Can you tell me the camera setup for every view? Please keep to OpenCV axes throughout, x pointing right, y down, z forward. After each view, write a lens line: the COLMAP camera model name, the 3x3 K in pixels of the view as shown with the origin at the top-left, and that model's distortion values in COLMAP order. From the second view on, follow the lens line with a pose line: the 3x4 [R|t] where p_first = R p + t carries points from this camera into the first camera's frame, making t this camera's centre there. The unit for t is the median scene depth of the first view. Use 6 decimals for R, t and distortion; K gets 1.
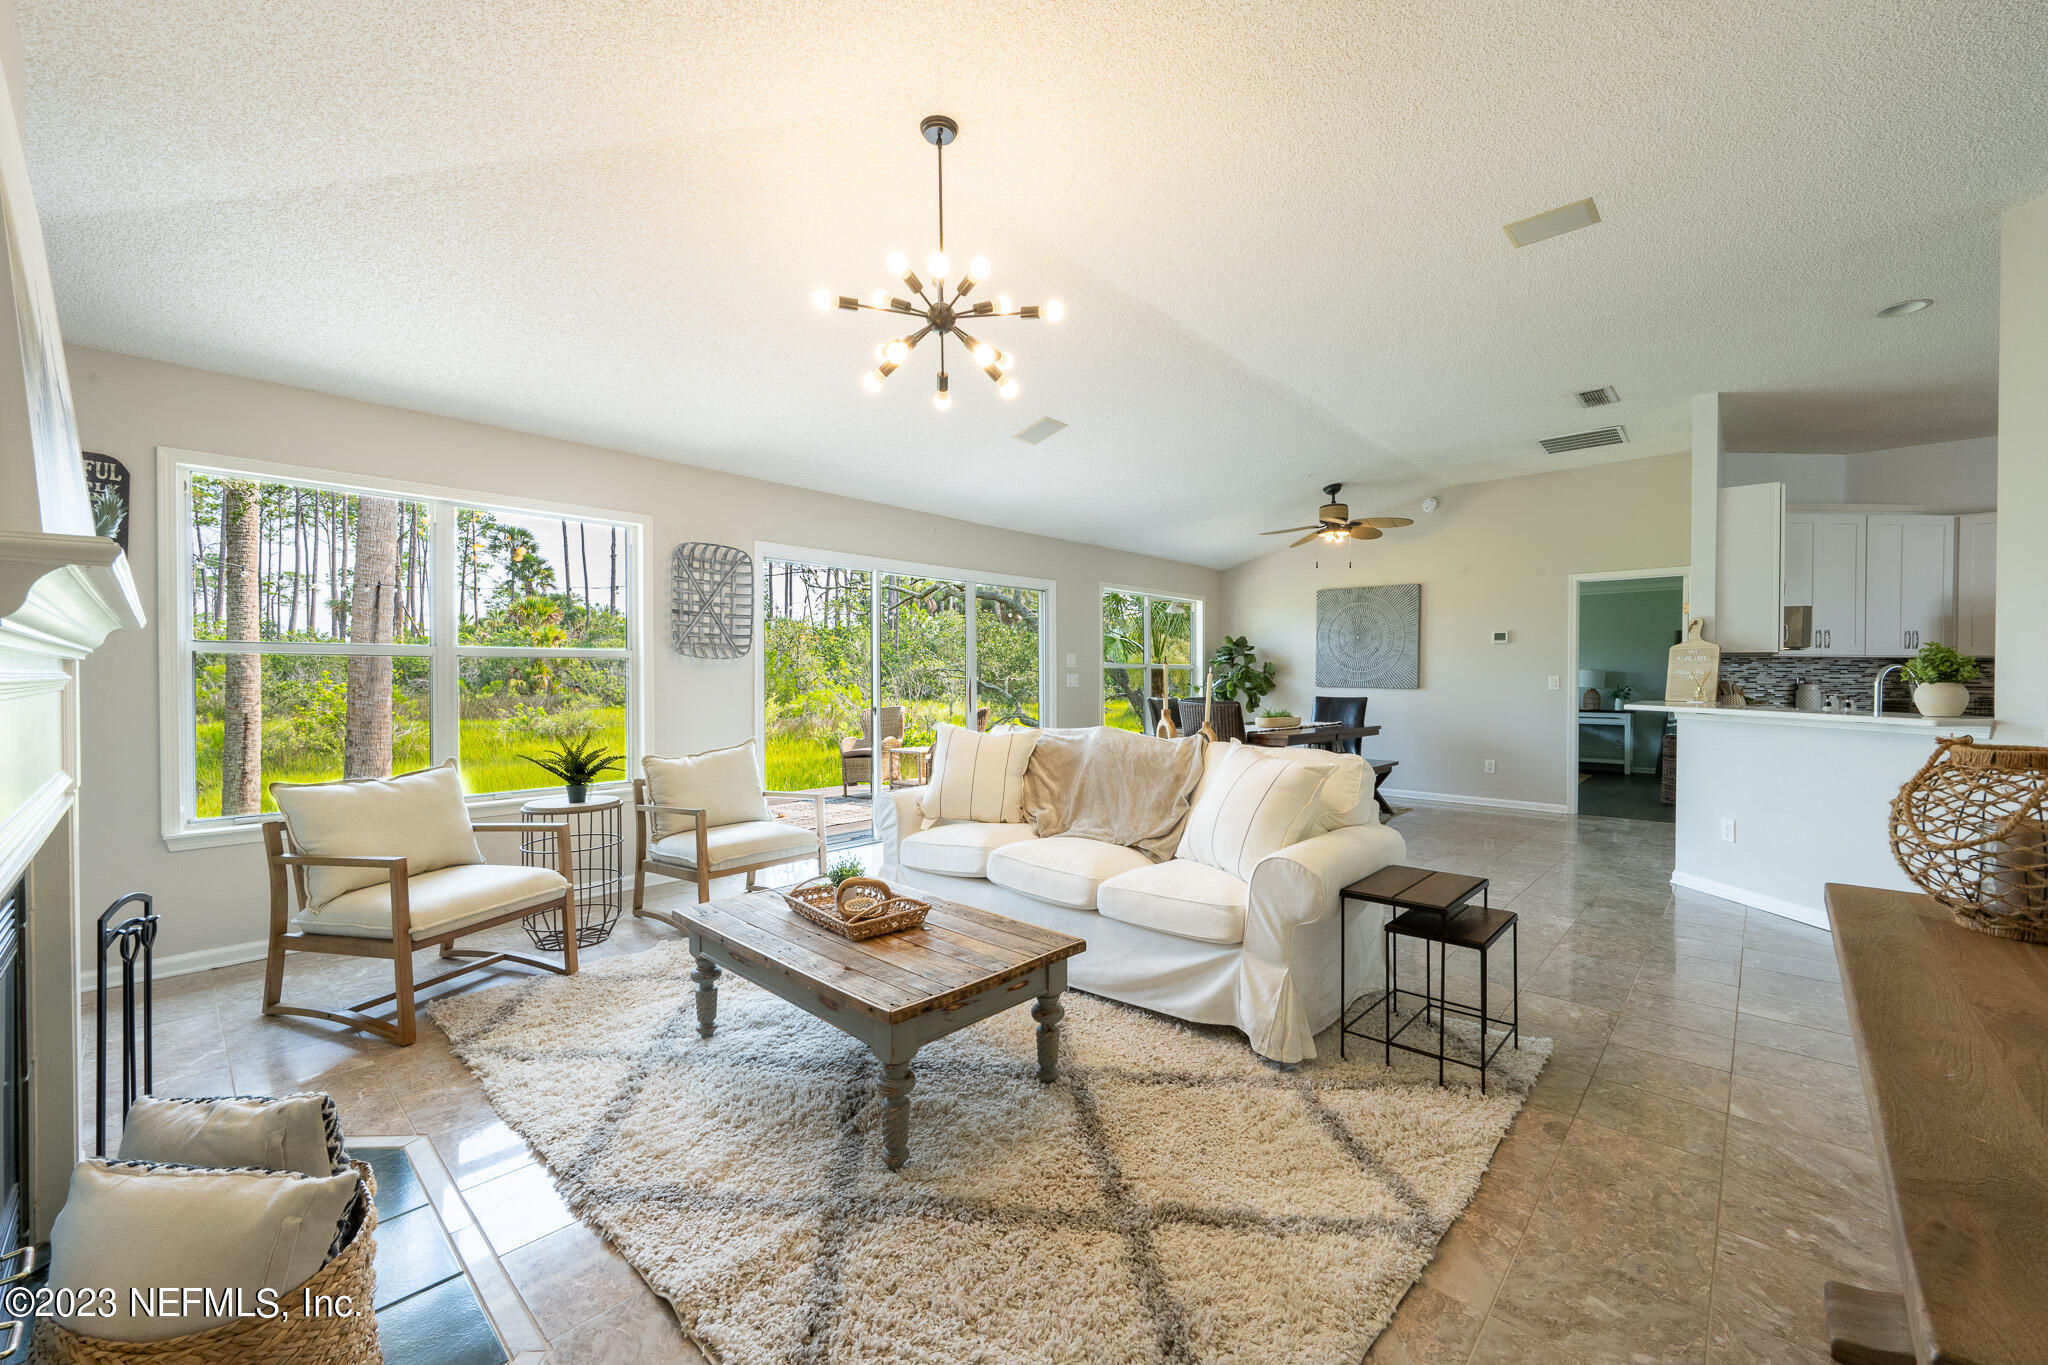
lens RADIAL K [[808.1, 0, 1023.8], [0, 808.1, 689.4], [0, 0, 1]] dist [-0.001448, -0.000212]
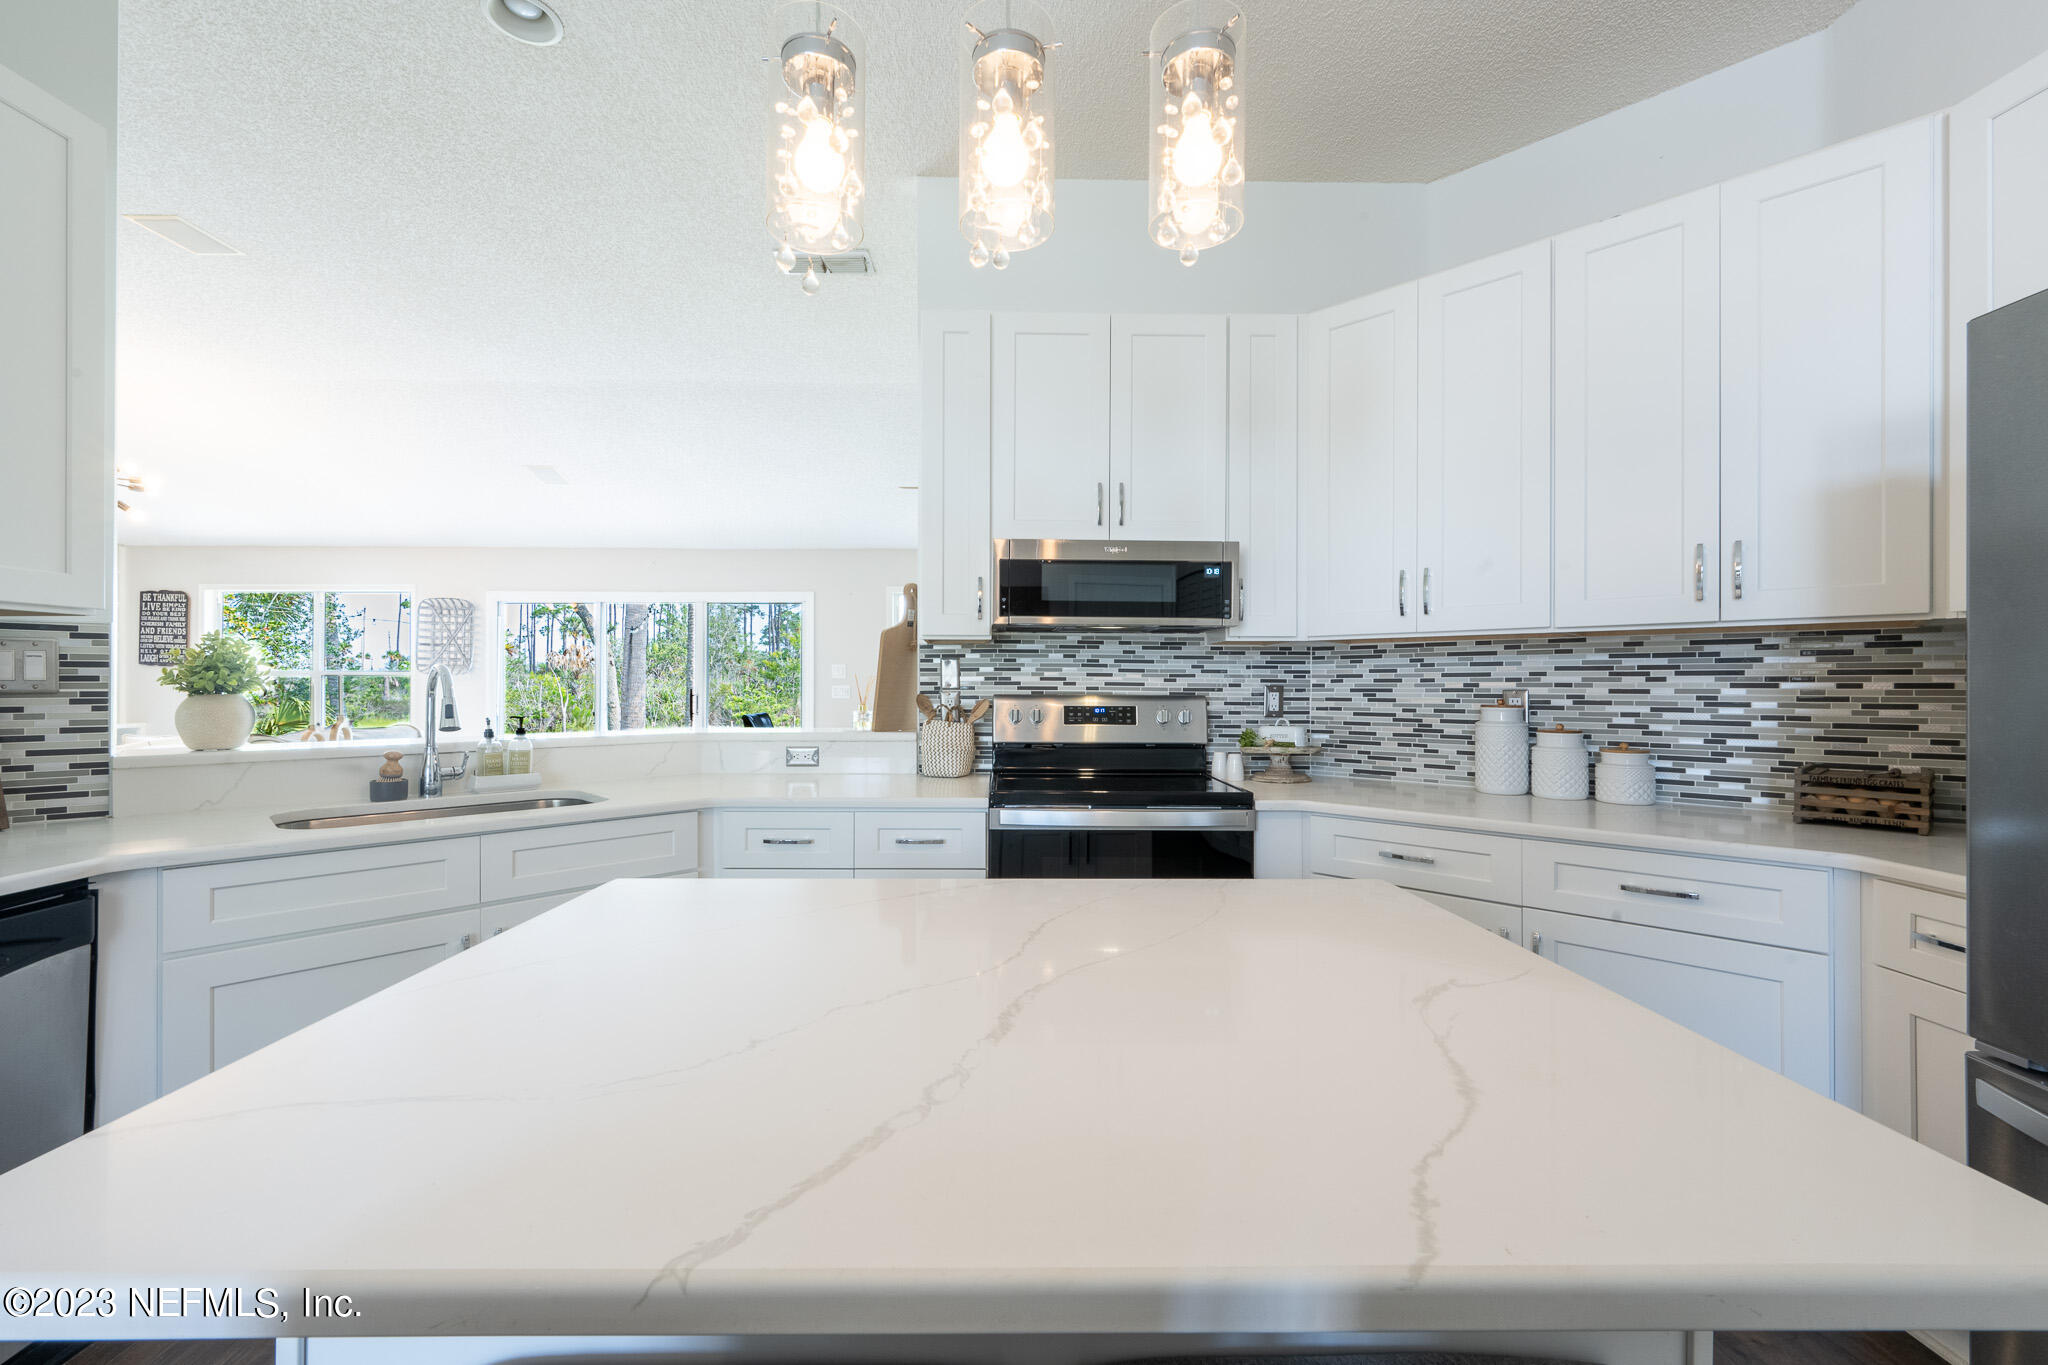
lens RADIAL K [[808.1, 0, 1004.6], [0, 808.1, 685.8], [0, 0, 1]] dist [-0.001448, -0.000212]
pose [[0.694211, -0.001072, -0.719771, 1.102908], [-0.012383, 0.999833, -0.013433, -0.008431], [0.719665, 0.018239, 0.694082, 0.559492]]
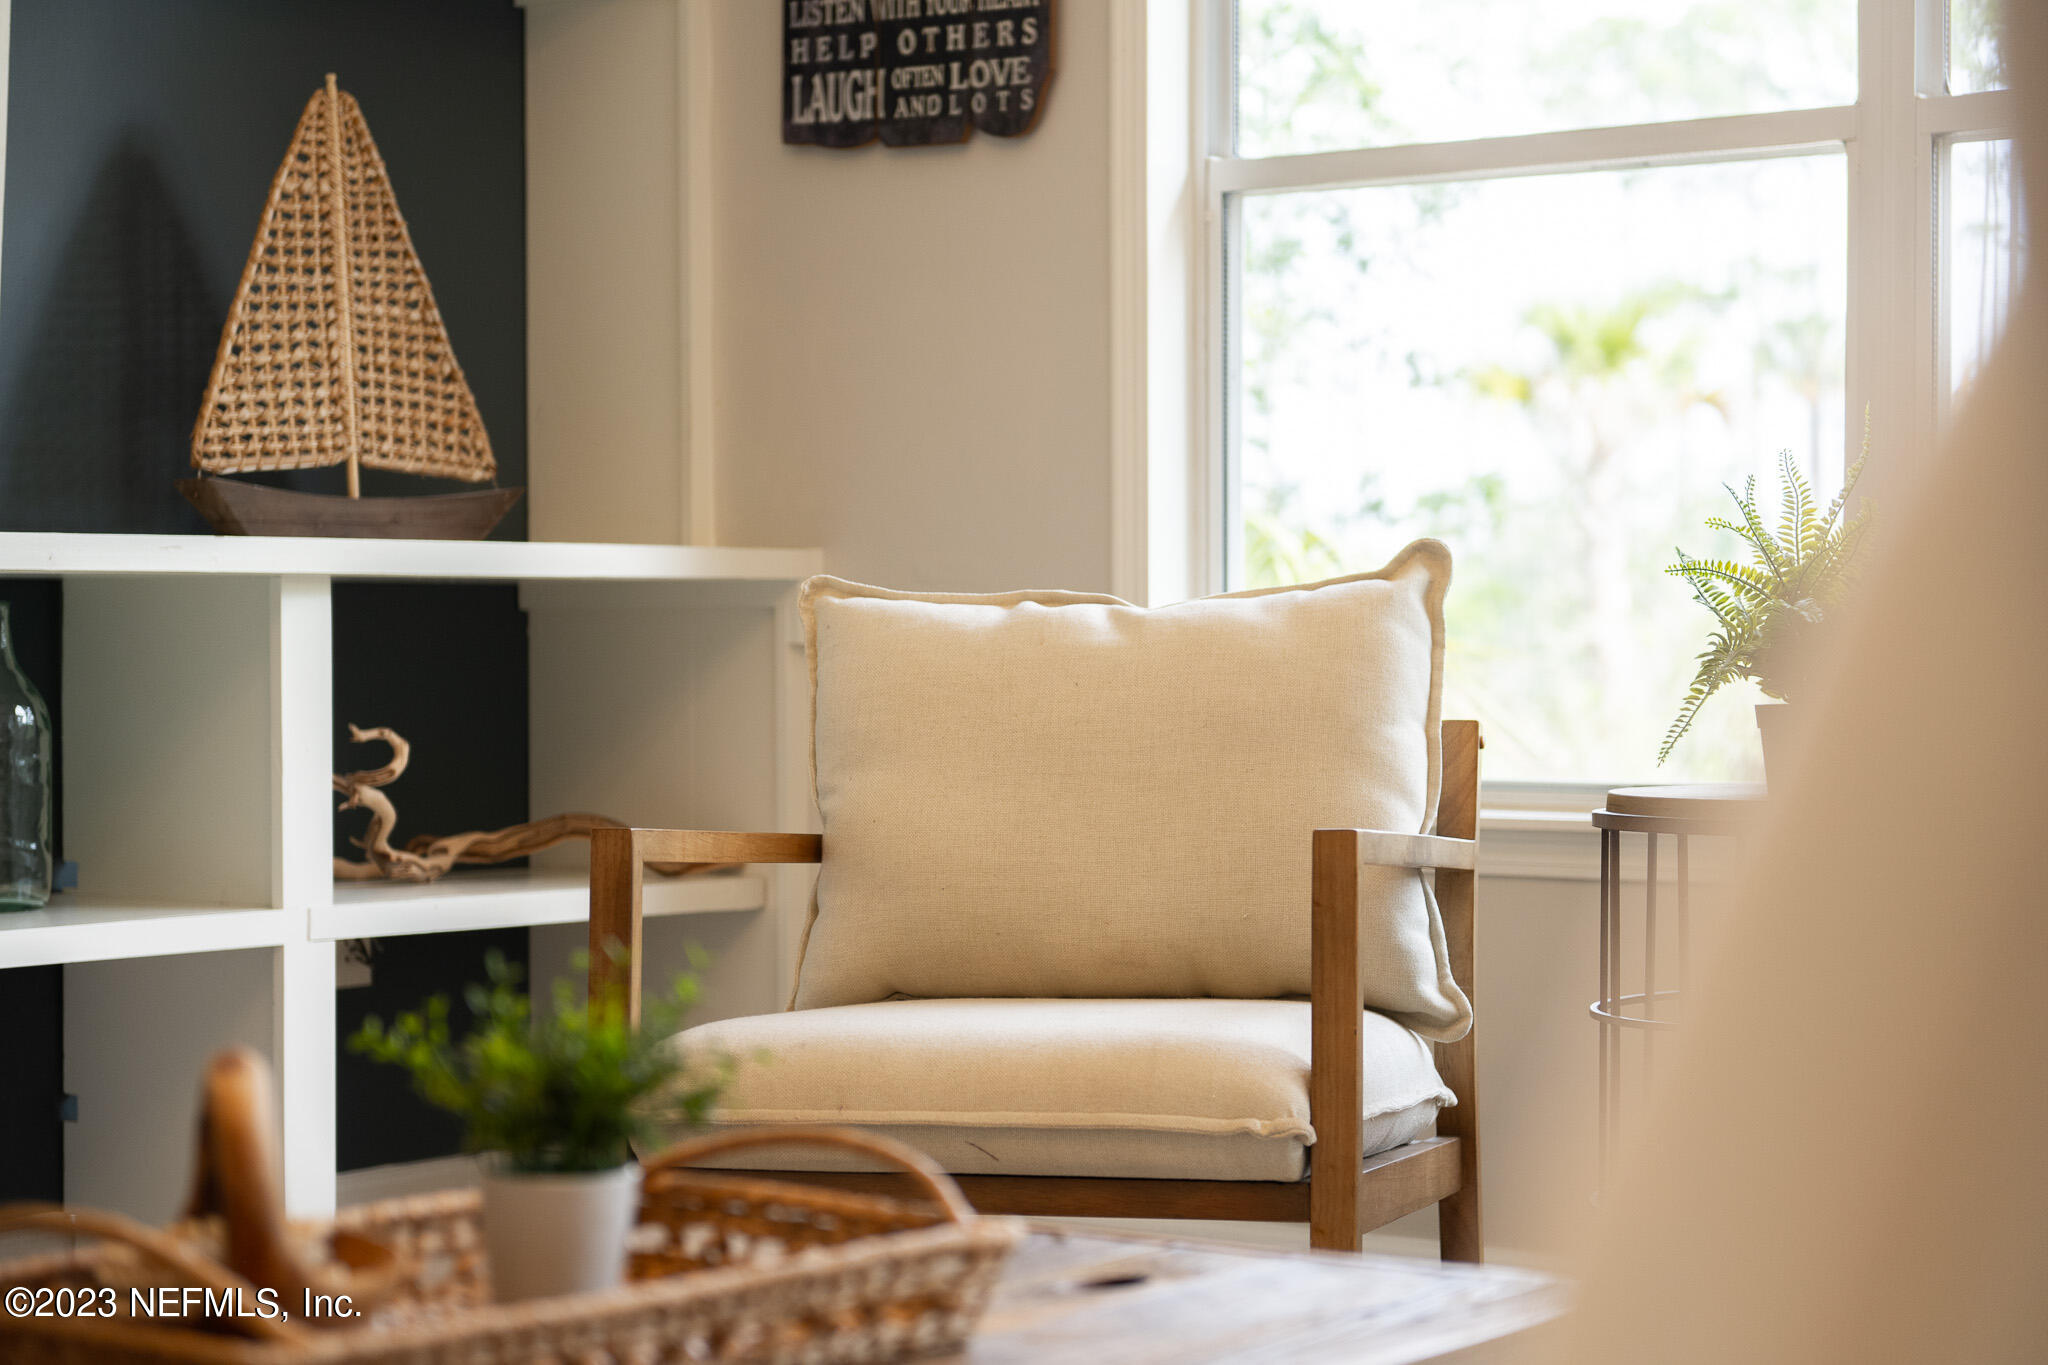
lens RADIAL K [[4000.7, 0, 1026.5], [0, 4000.7, 680.1], [0, 0, 1]] dist [0.025631, 0.000000]
pose [[0.104632, 0.007751, -0.994481, 0.214771], [-0.014723, 0.999872, 0.006244, 0.066103], [0.994402, 0.013988, 0.104733, 0.430168]]
